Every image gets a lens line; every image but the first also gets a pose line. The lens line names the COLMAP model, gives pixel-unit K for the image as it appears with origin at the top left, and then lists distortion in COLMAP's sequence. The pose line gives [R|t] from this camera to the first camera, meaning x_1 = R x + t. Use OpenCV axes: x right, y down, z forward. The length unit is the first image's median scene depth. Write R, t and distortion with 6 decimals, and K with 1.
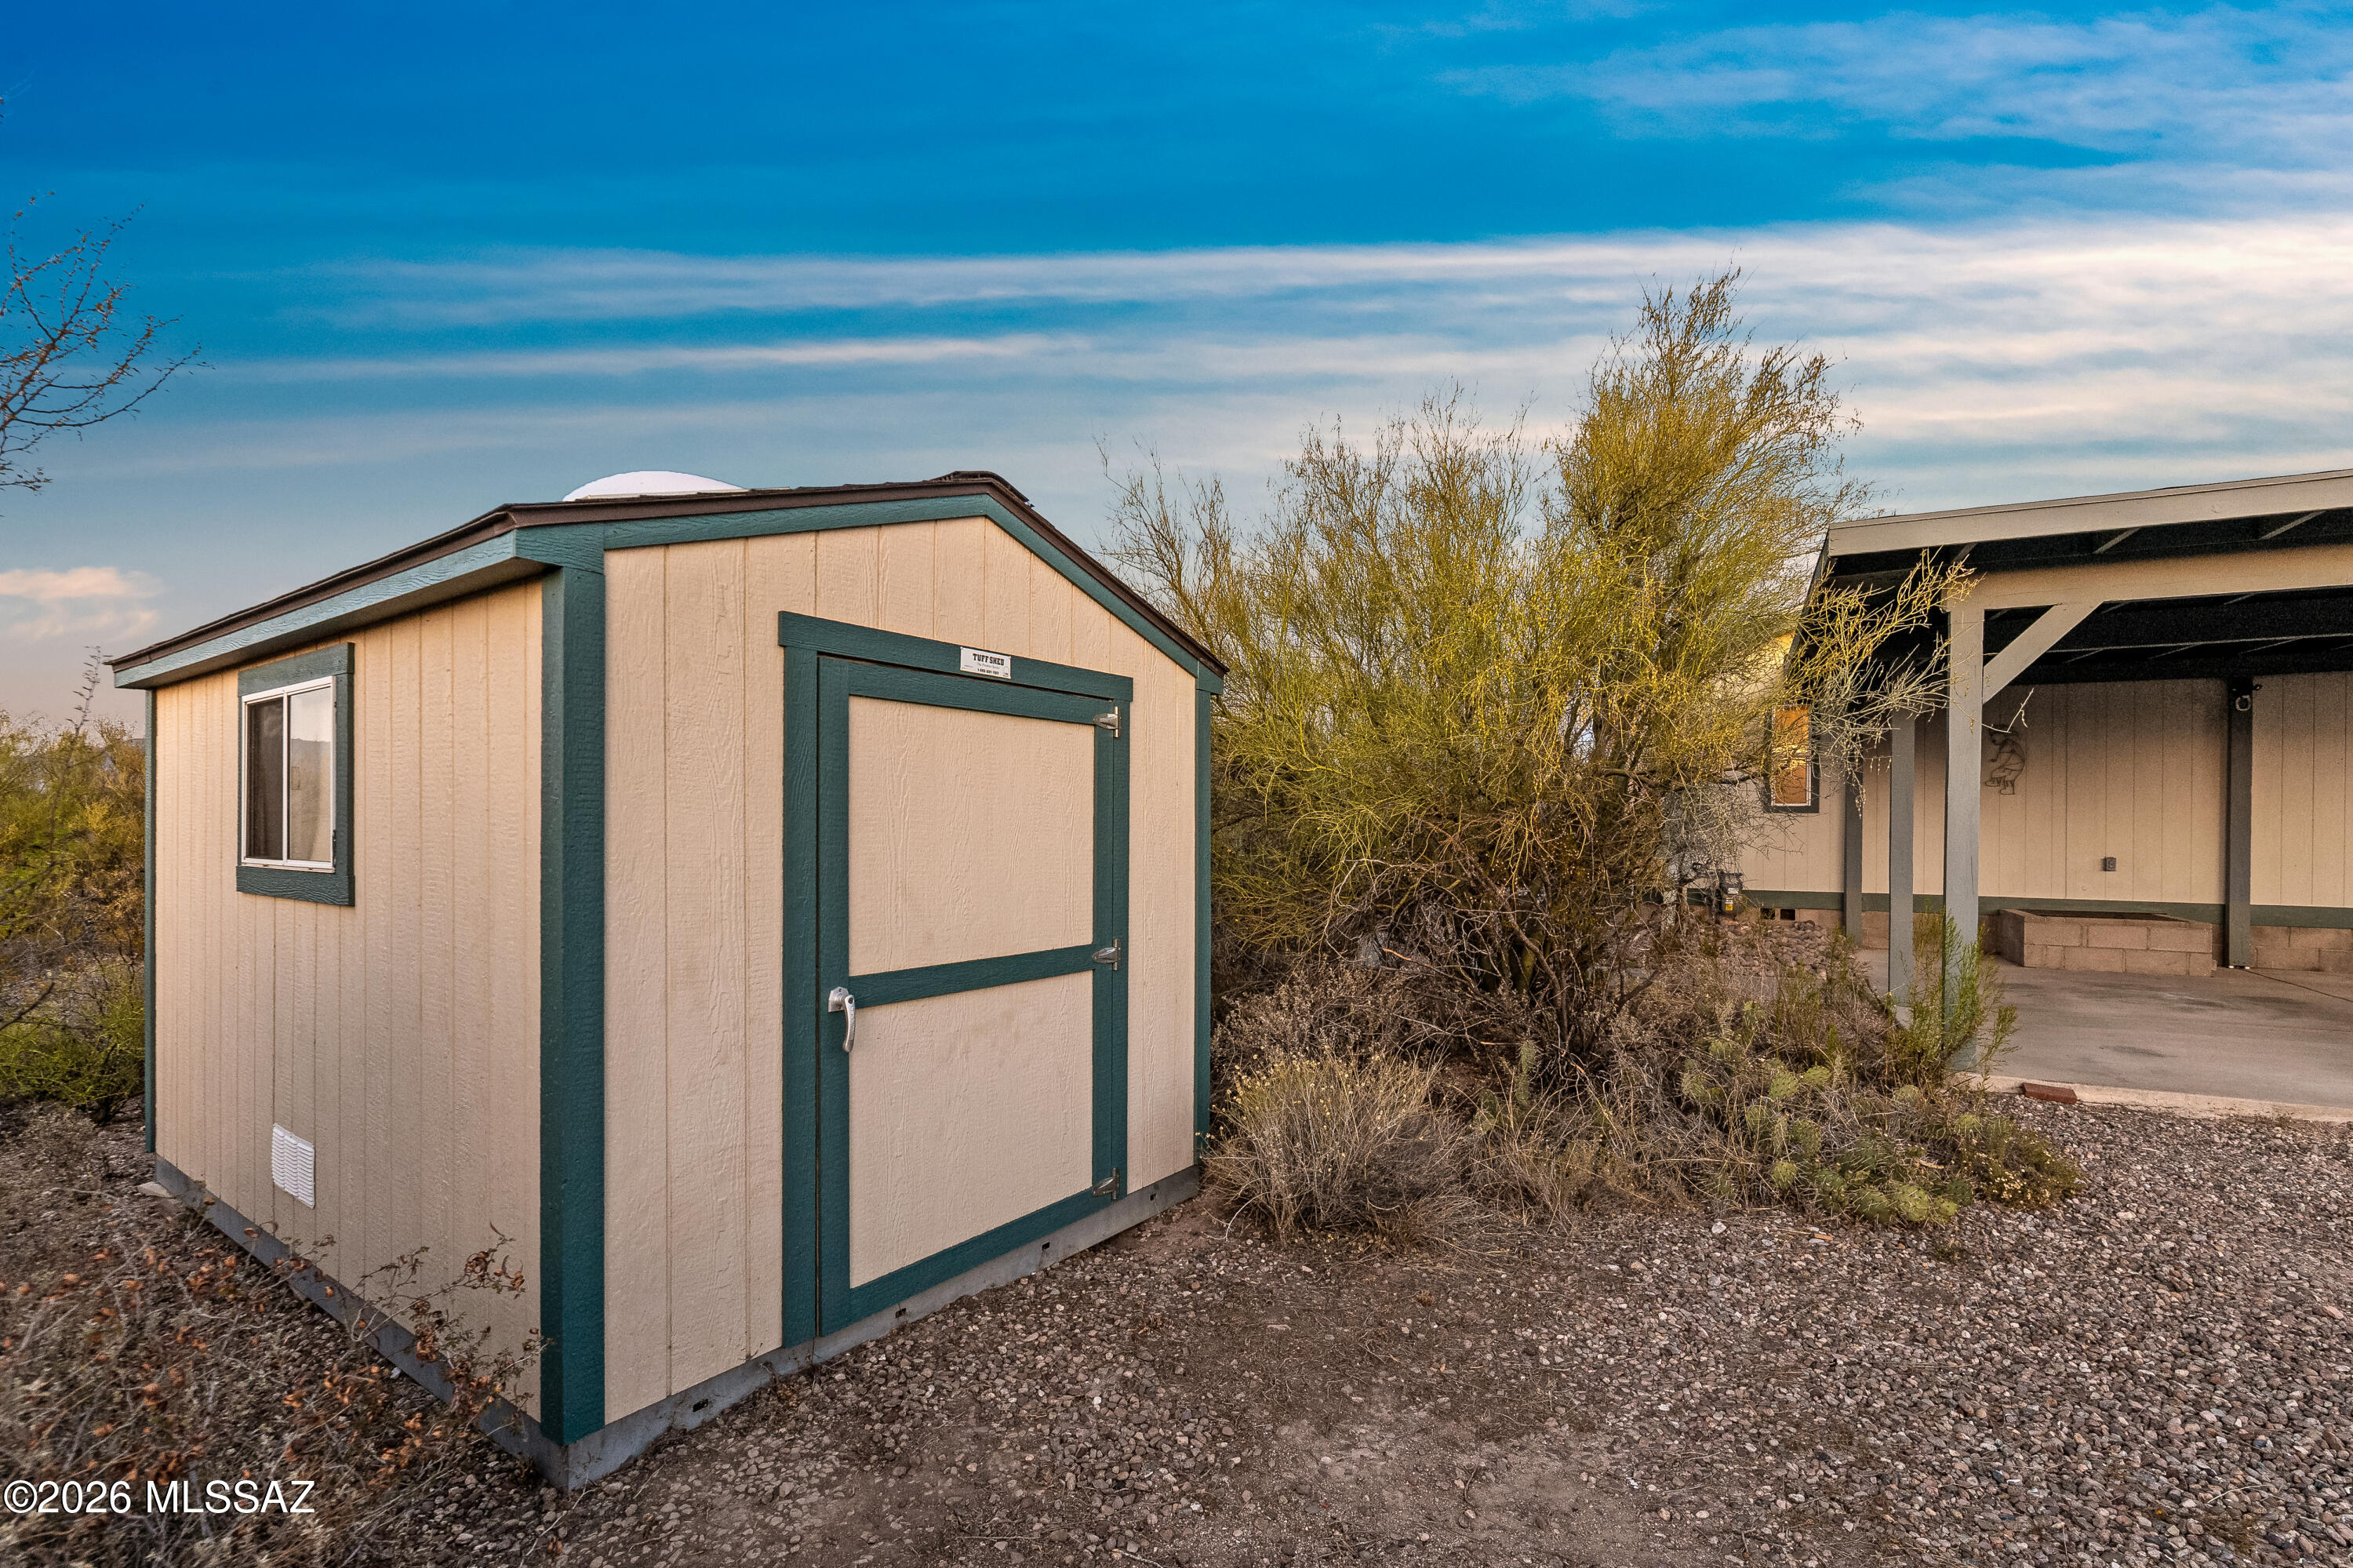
lens RADIAL K [[1182.7, 0, 1179.8], [0, 1182.7, 830.0], [0, 0, 1]] dist [0.000698, -0.000229]
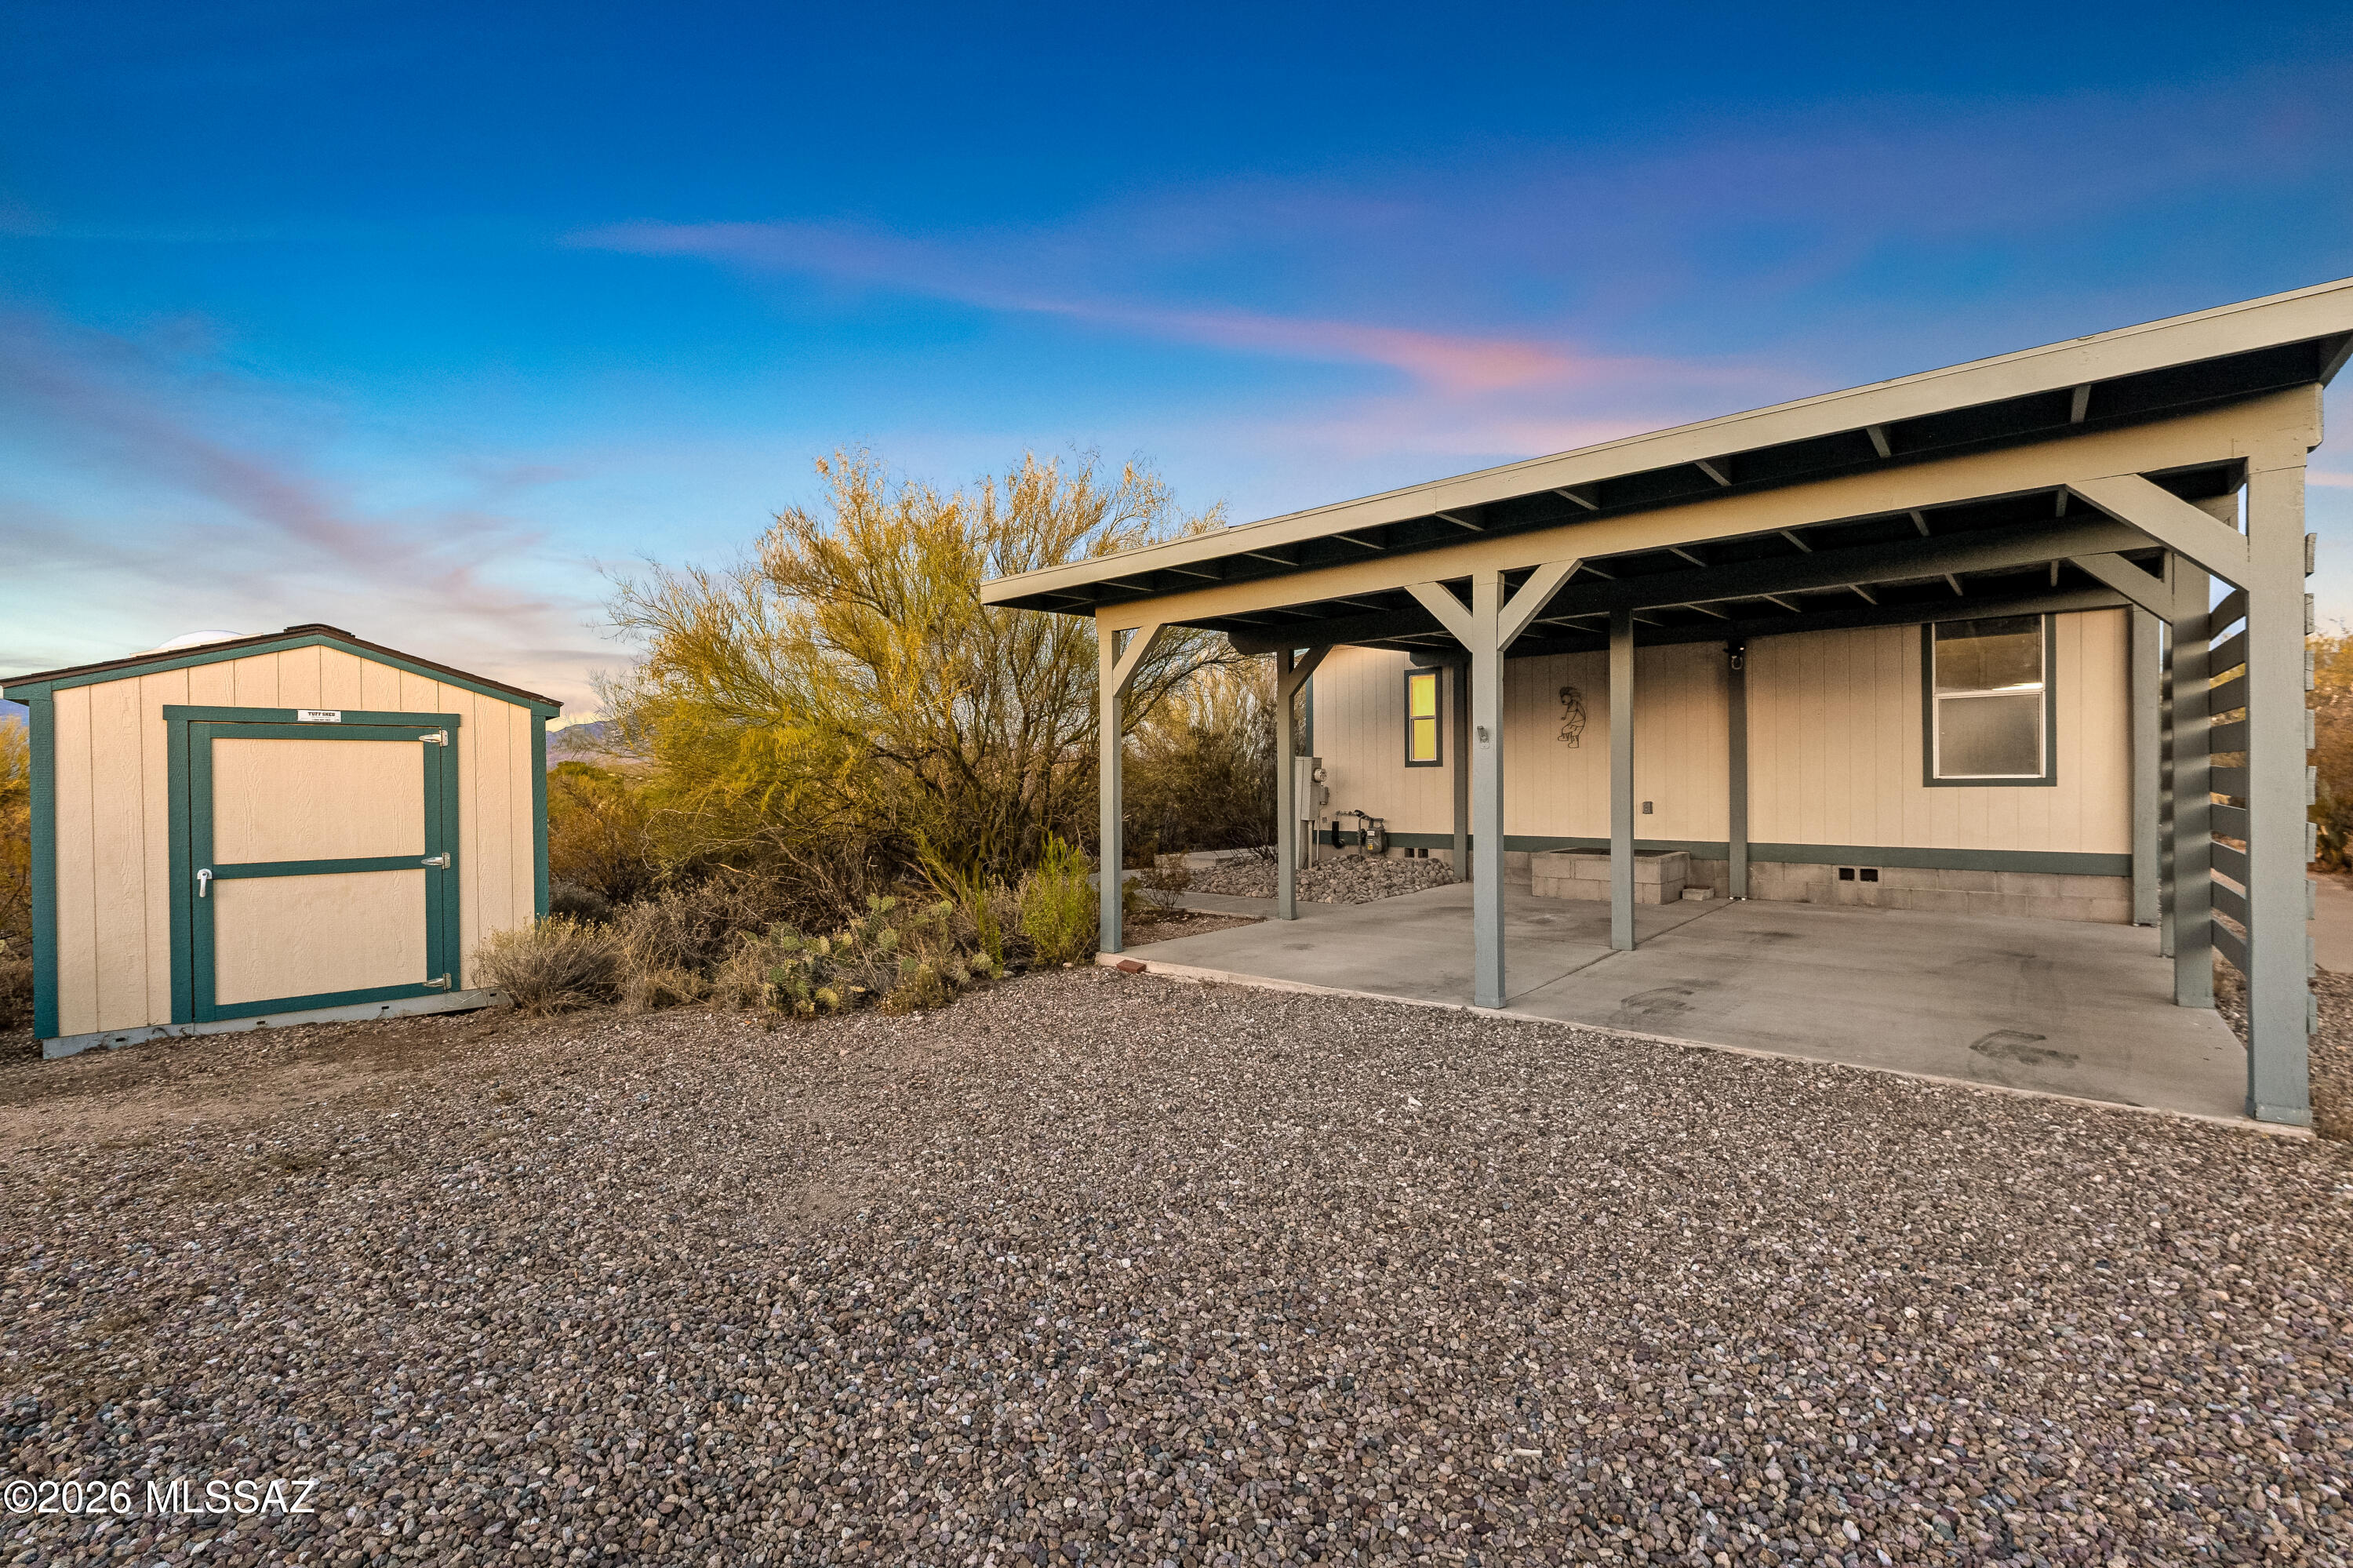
lens RADIAL K [[1151.0, 0, 1176.5], [0, 1151.0, 784.0], [0, 0, 1]] dist [-0.000686, -0.000603]
pose [[0.960282, -0.015638, -0.278592, 1.654318], [0.015589, 0.999876, -0.002390, 0.004787], [0.278595, -0.002047, 0.960407, -0.463032]]
